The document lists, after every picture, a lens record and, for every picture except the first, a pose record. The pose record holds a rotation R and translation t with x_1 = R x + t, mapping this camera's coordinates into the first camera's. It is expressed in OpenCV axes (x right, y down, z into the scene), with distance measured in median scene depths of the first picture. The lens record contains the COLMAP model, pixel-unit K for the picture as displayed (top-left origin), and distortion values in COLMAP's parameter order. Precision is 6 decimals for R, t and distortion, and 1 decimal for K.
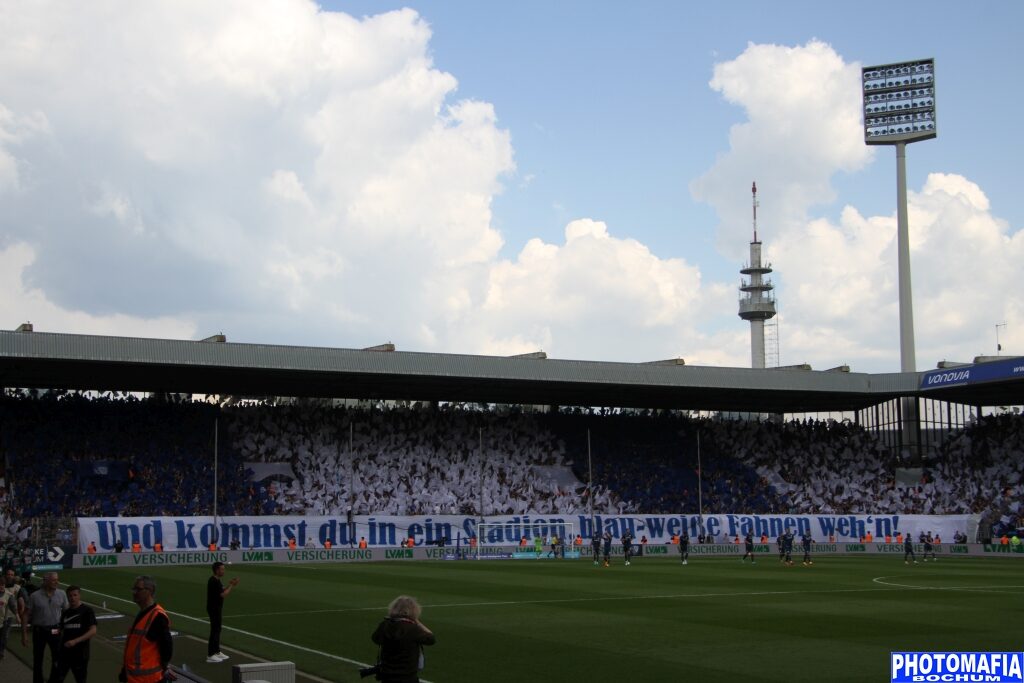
lens RADIAL K [[1423.5, 0, 518.2], [0, 1423.5, 360.2], [0, 0, 1]] dist [0.106359, 0.527914]
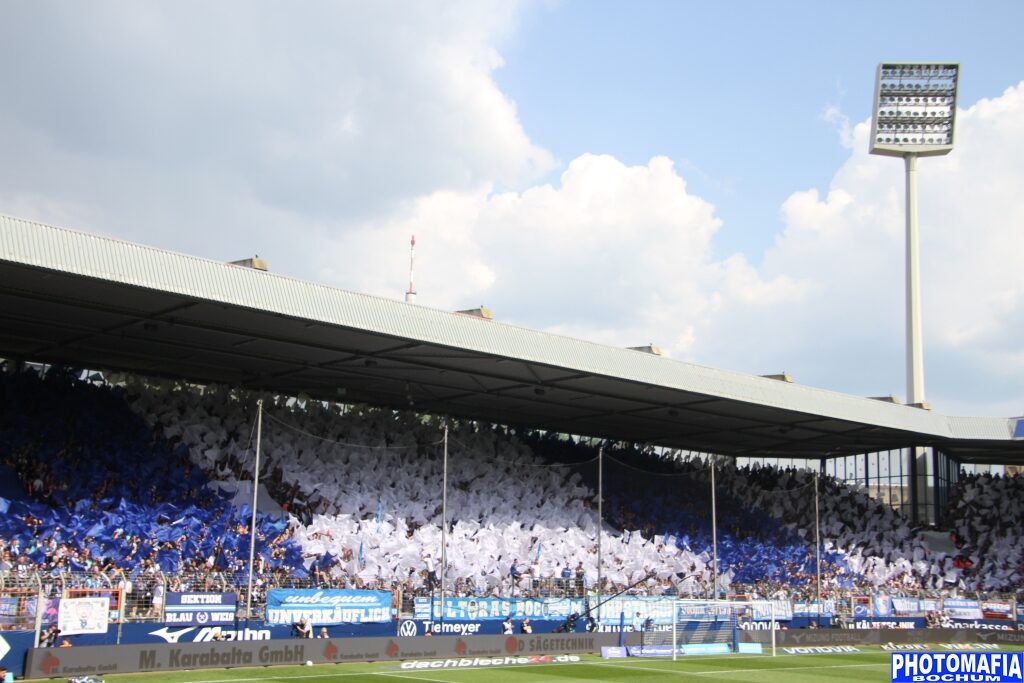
lens RADIAL K [[1246.4, 0, 505.3], [0, 1246.4, 355.0], [0, 0, 1]] dist [0.075671, 0.094491]
pose [[0.946172, 0.089231, 0.311122, -0.226508], [-0.078991, 0.995842, -0.045387, 0.027424], [-0.313879, 0.018368, 0.949285, 0.420102]]
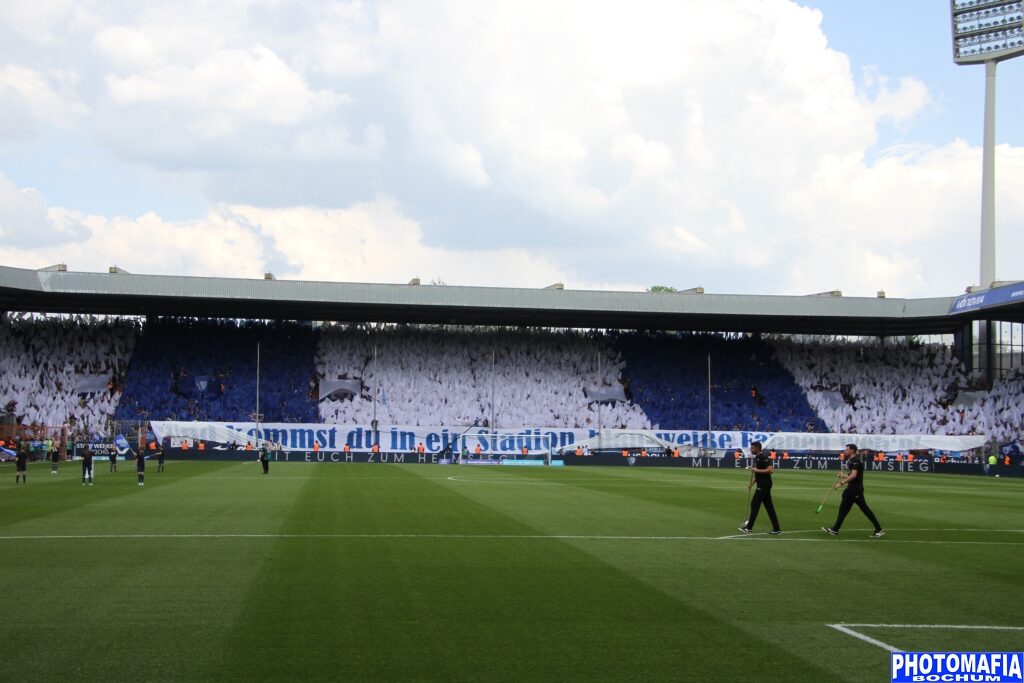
lens RADIAL K [[1423.5, 0, 518.2], [0, 1423.5, 360.2], [0, 0, 1]] dist [0.106359, 0.527914]
pose [[0.951790, 0.005438, -0.306701, 0.310490], [0.012342, 0.998354, 0.056002, -0.008018], [0.306501, -0.057088, 0.950157, -0.070277]]
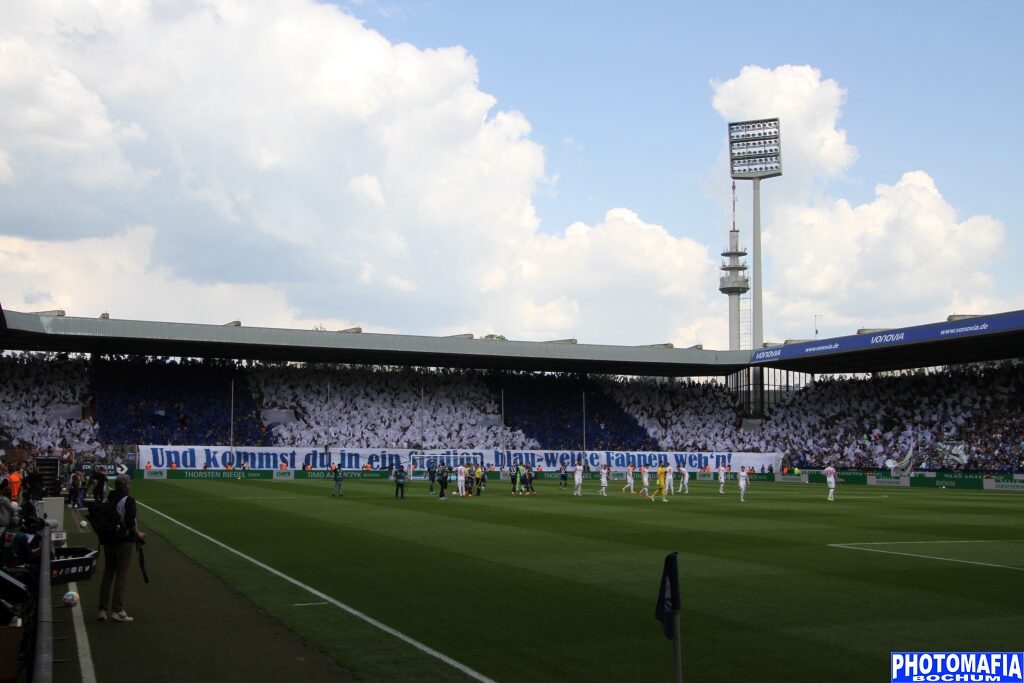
lens RADIAL K [[1195.6, 0, 510.8], [0, 1195.6, 357.4], [0, 0, 1]] dist [0.054991, 0.041406]
pose [[0.998699, 0.012310, -0.049495, 0.108720], [-0.010727, 0.999426, 0.032128, -0.019538], [0.049862, -0.031555, 0.998258, -0.163875]]
